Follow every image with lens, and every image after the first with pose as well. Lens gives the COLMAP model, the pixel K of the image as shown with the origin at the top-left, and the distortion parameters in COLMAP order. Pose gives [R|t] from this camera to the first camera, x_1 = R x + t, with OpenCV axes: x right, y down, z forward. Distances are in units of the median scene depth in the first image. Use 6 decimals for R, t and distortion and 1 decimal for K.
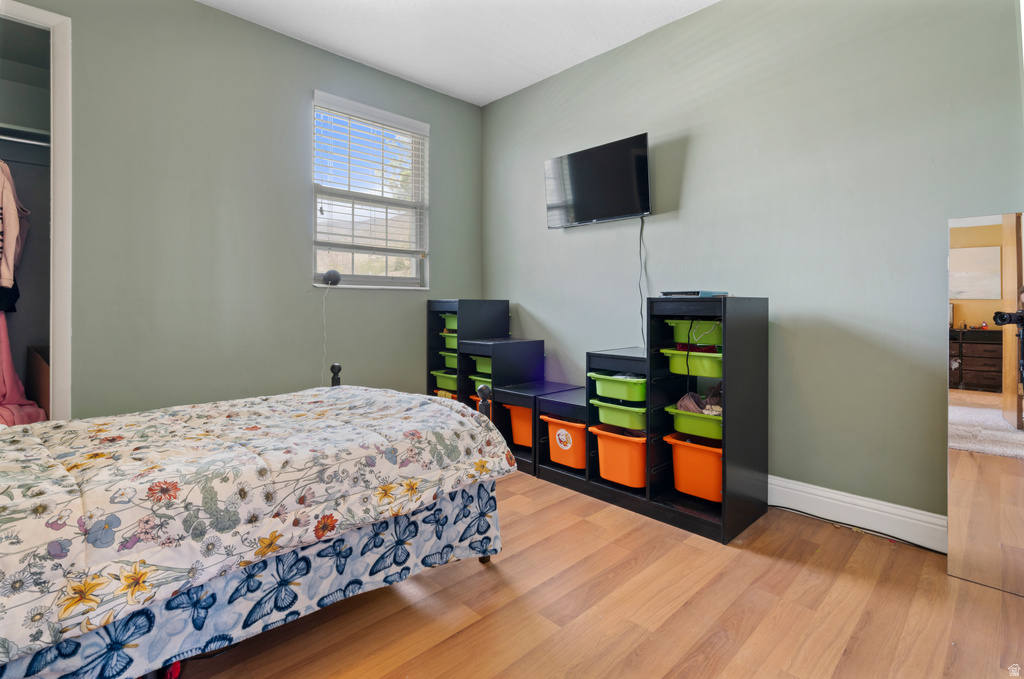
lens RADIAL K [[482.6, 0, 521.5], [0, 482.6, 305.6], [0, 0, 1]] dist [0.003477, 0.000021]
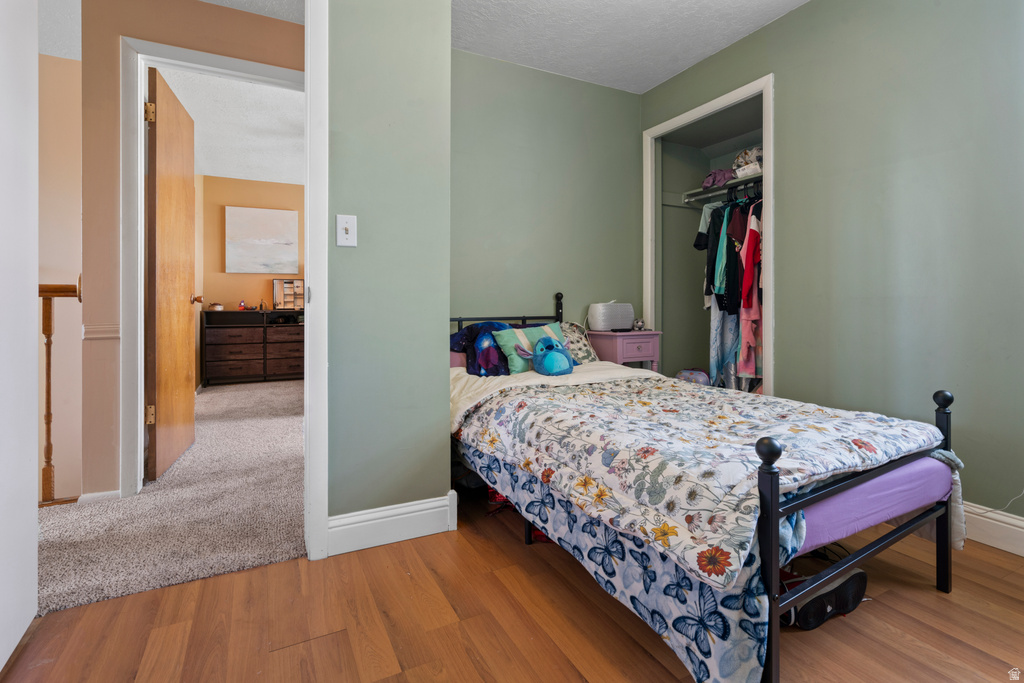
lens RADIAL K [[482.6, 0, 511.8], [0, 482.6, 306.5], [0, 0, 1]] dist [0.003477, 0.000021]
pose [[-0.298486, 0.002989, -0.954409, 0.709142], [0.004059, 0.999990, 0.001863, 0.008129], [0.954405, -0.003318, -0.298496, 1.105223]]
